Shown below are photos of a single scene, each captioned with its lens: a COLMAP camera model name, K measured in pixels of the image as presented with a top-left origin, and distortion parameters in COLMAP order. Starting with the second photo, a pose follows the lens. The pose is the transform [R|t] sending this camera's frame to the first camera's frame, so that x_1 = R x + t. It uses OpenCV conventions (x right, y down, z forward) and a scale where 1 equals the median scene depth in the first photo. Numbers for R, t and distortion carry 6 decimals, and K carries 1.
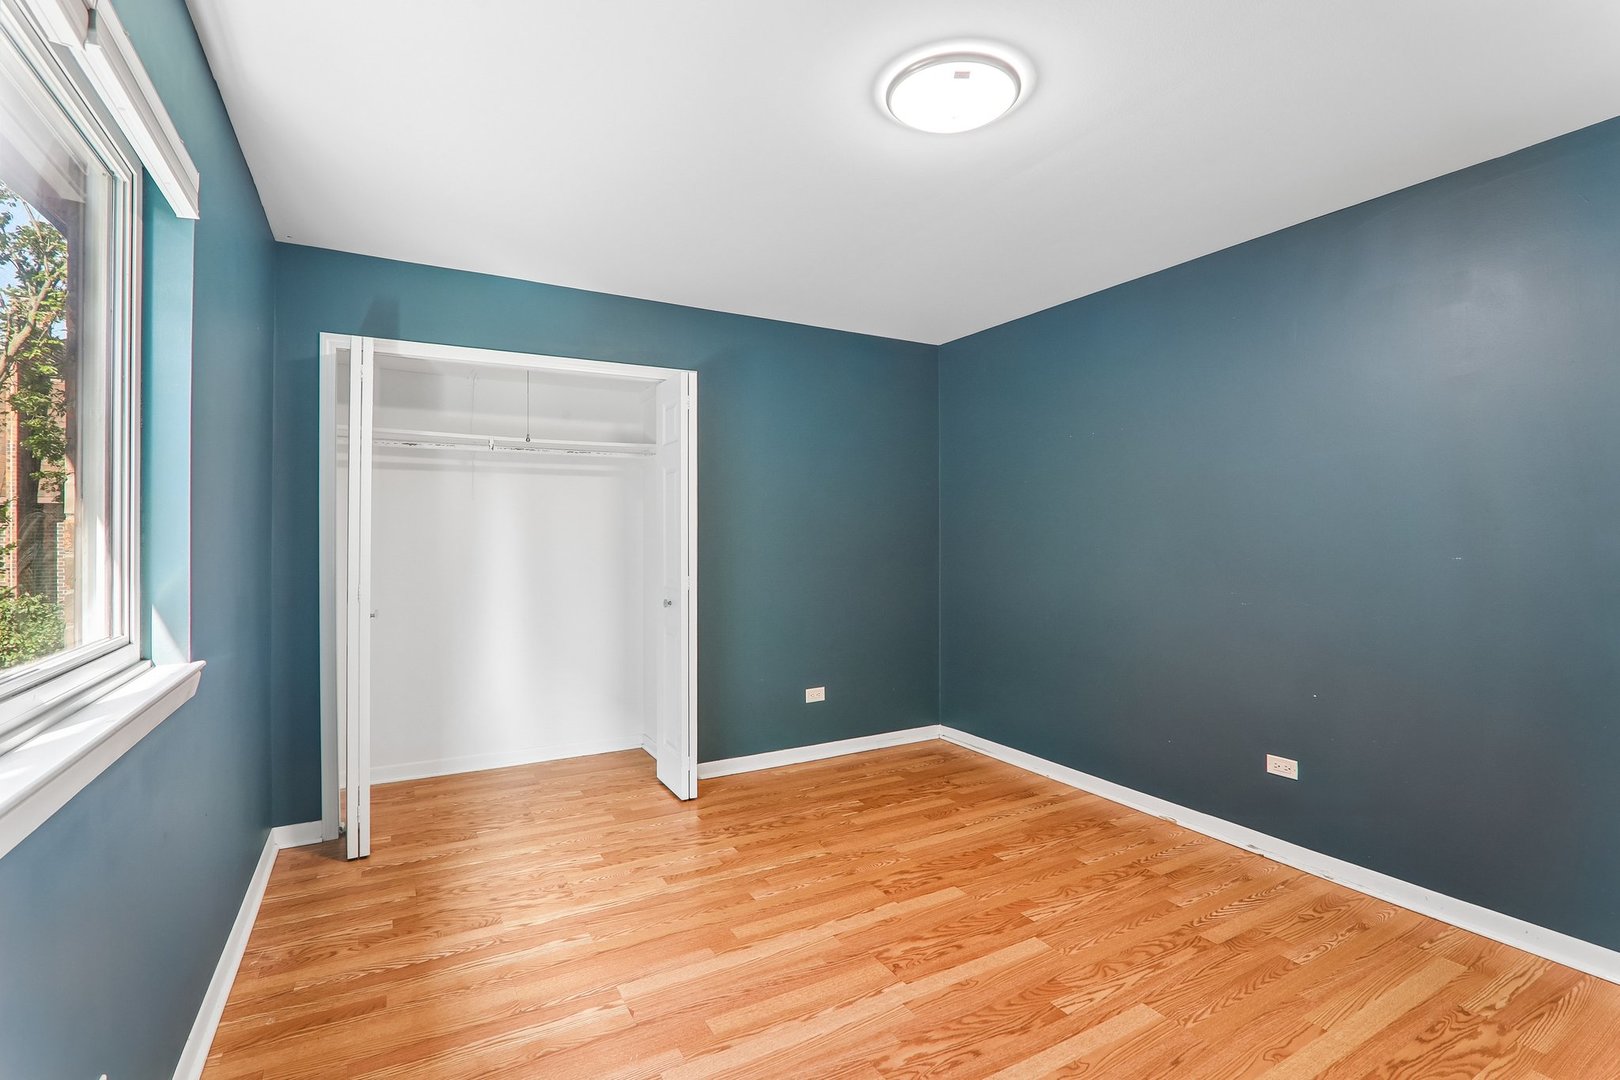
lens RADIAL K [[746.4, 0, 810.0], [0, 746.4, 540.0], [0, 0, 1]] dist [-0.017391, 0.000320]
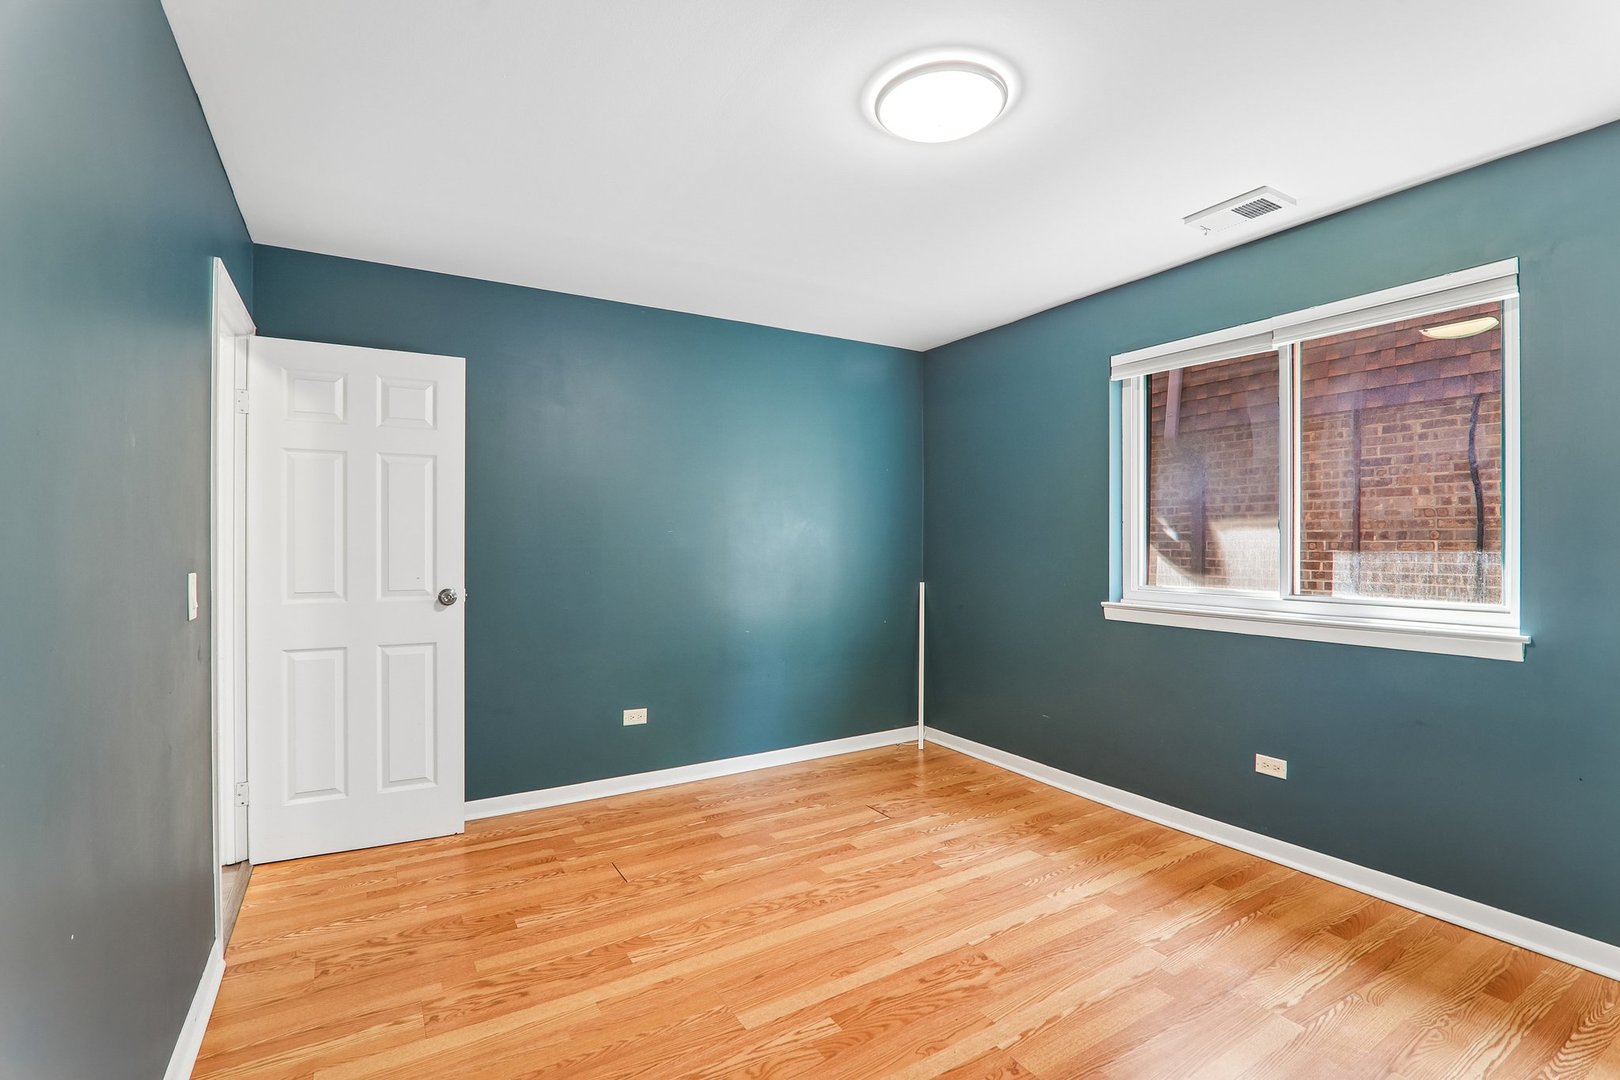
lens RADIAL K [[746.4, 0, 810.0], [0, 746.4, 540.0], [0, 0, 1]] dist [-0.017391, 0.000320]
pose [[-0.999524, 0.006054, -0.030248, 0.321908], [0.005847, 0.999959, 0.006938, -0.011814], [0.030288, 0.006758, -0.999518, 1.603945]]
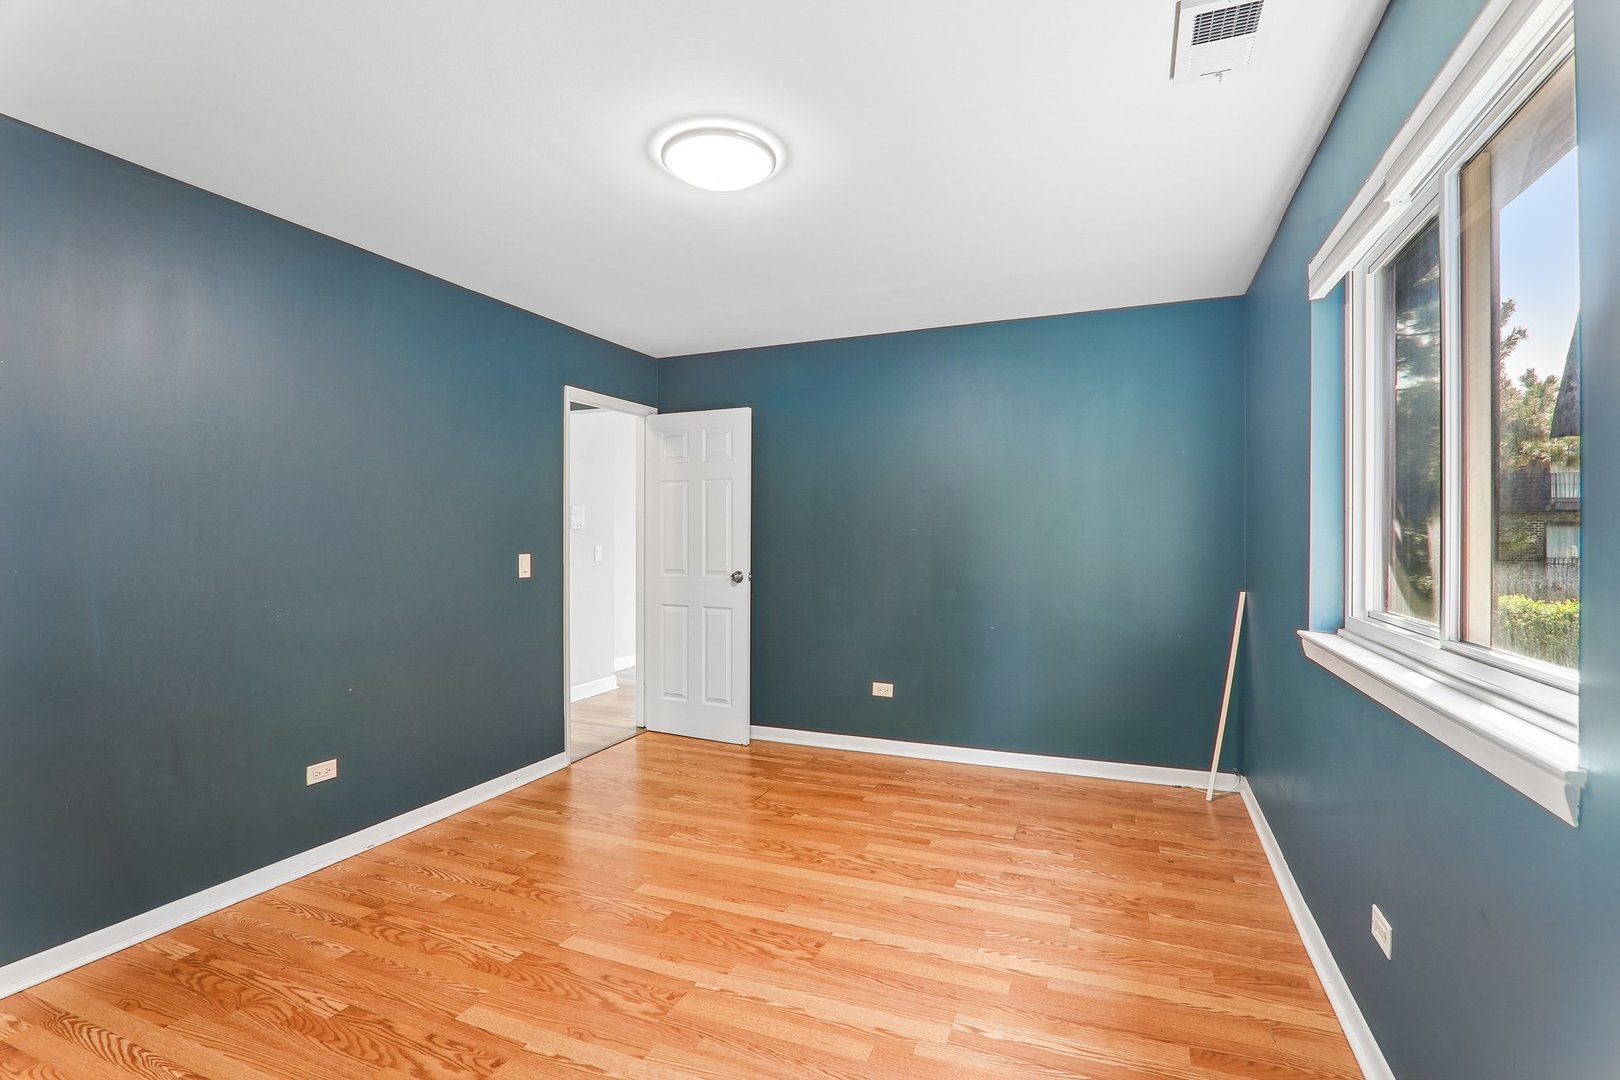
lens RADIAL K [[740.6, 0, 818.1], [0, 740.6, 534.1], [0, 0, 1]] dist [-0.019373, -0.000300]
pose [[-0.617973, 0.006789, 0.786170, -0.656153], [0.009095, 0.999958, -0.001485, -0.008959], [-0.786146, 0.006233, -0.618009, 1.272275]]
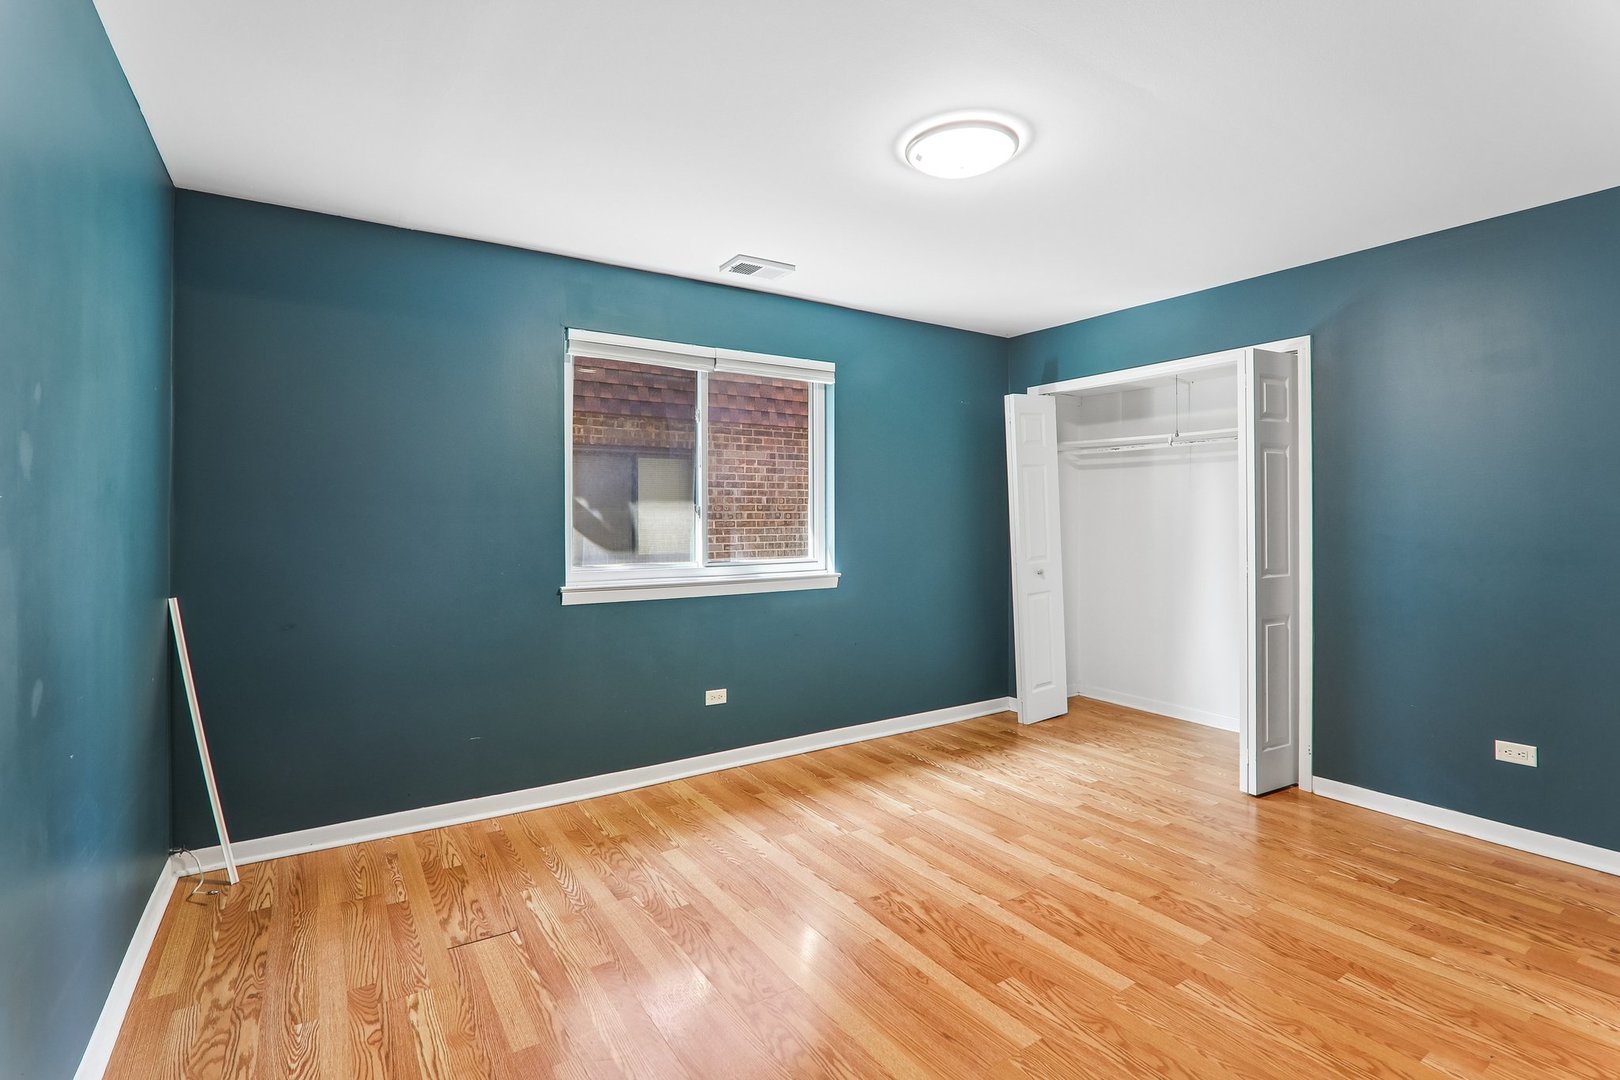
lens RADIAL K [[752.9, 0, 808.9], [0, 752.9, 517.3], [0, 0, 1]] dist [-0.019685, 0.000291]
pose [[0.068594, 0.001000, -0.997644, 1.097451], [-0.005242, 0.999986, 0.000642, -0.008236], [0.997631, 0.005185, 0.068598, 0.531412]]
